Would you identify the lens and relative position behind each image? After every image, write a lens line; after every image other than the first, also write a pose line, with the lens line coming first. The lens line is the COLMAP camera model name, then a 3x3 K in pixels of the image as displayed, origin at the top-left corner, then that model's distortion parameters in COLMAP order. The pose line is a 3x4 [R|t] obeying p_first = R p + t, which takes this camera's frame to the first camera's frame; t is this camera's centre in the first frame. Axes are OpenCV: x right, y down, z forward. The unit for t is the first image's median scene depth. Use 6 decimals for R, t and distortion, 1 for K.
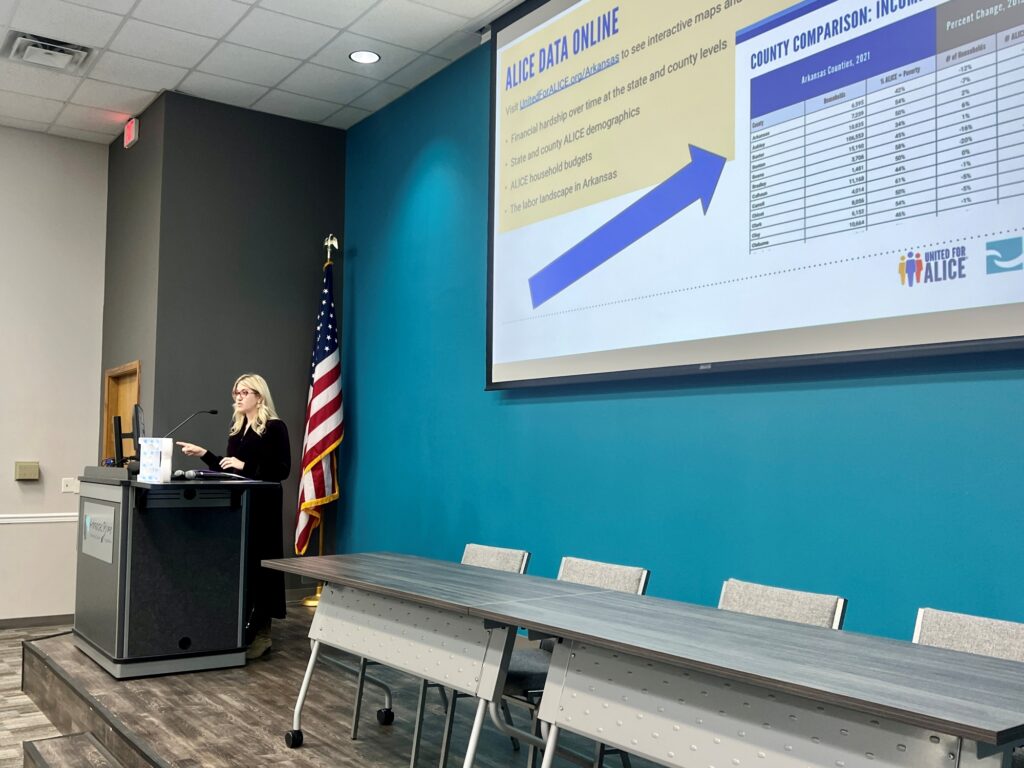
lens RADIAL K [[992.4, 0, 505.6], [0, 992.4, 389.5], [0, 0, 1]] dist [0.081045, 0.000000]
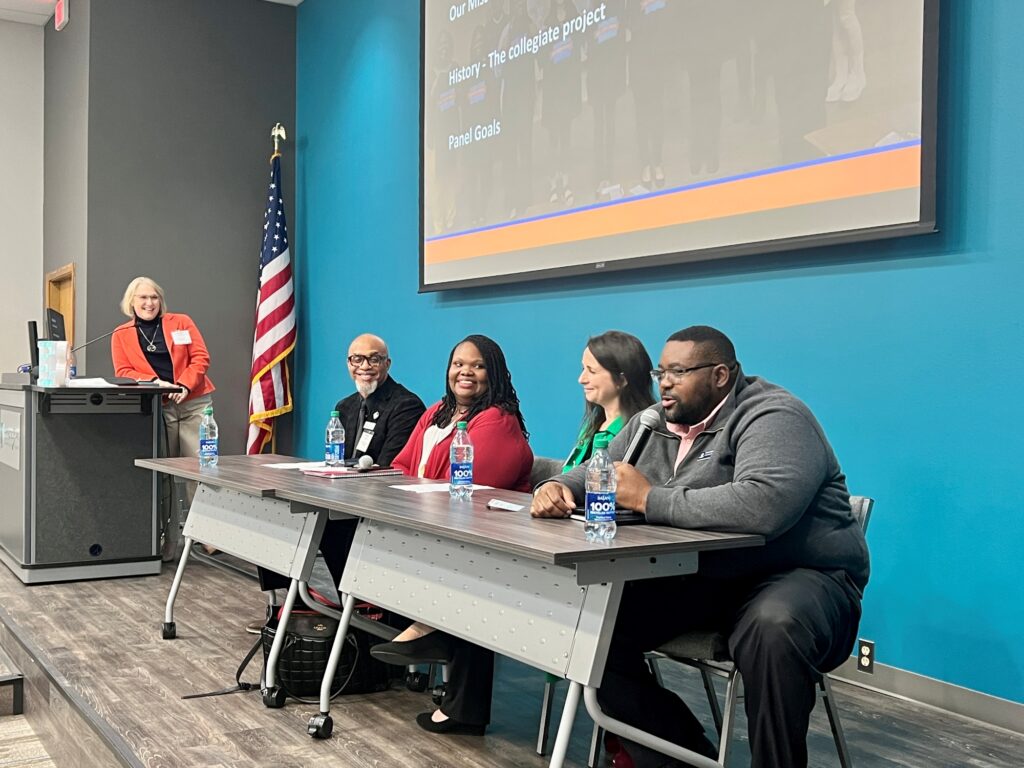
lens RADIAL K [[1130.6, 0, 517.8], [0, 1130.6, 379.0], [0, 0, 1]] dist [0.073160, 0.000000]
pose [[0.999721, -0.002550, -0.023470, 0.115886], [0.004248, 0.997355, 0.072563, 0.005879], [0.023223, -0.072642, 0.997088, -0.089320]]
